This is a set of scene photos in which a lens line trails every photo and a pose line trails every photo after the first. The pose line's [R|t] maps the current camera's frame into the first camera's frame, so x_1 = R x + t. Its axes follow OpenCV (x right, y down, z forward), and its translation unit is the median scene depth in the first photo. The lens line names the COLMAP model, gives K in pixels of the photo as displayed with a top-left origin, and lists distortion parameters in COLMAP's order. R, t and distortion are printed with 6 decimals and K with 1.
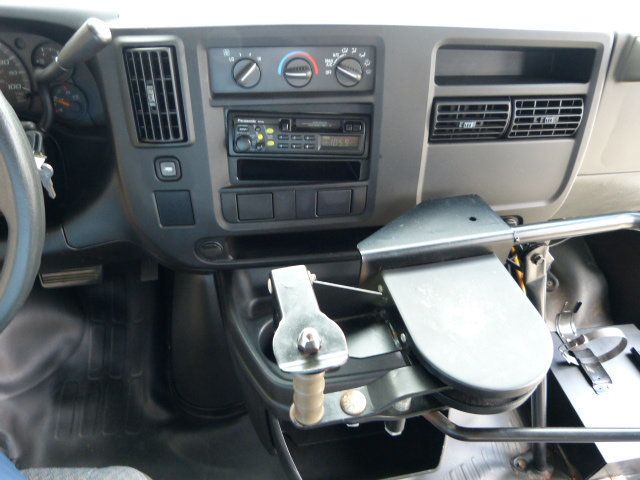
lens RADIAL K [[479.0, 0, 318.9], [0, 479.0, 241.4], [0, 0, 1]] dist [-0.033654, 0.020793]
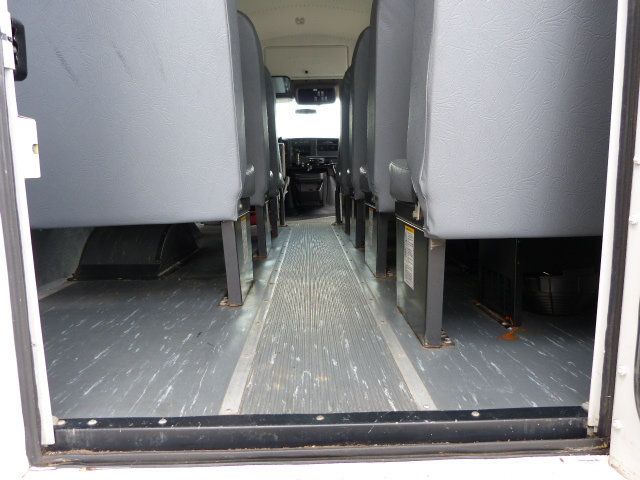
lens RADIAL K [[479.0, 0, 316.7], [0, 479.0, 239.2], [0, 0, 1]] dist [-0.033654, 0.020793]
pose [[0.985919, -0.038068, -0.162833, 1.544619], [-0.055170, 0.845178, -0.531630, 5.593530], [0.157861, 0.533128, 0.831177, -5.143085]]
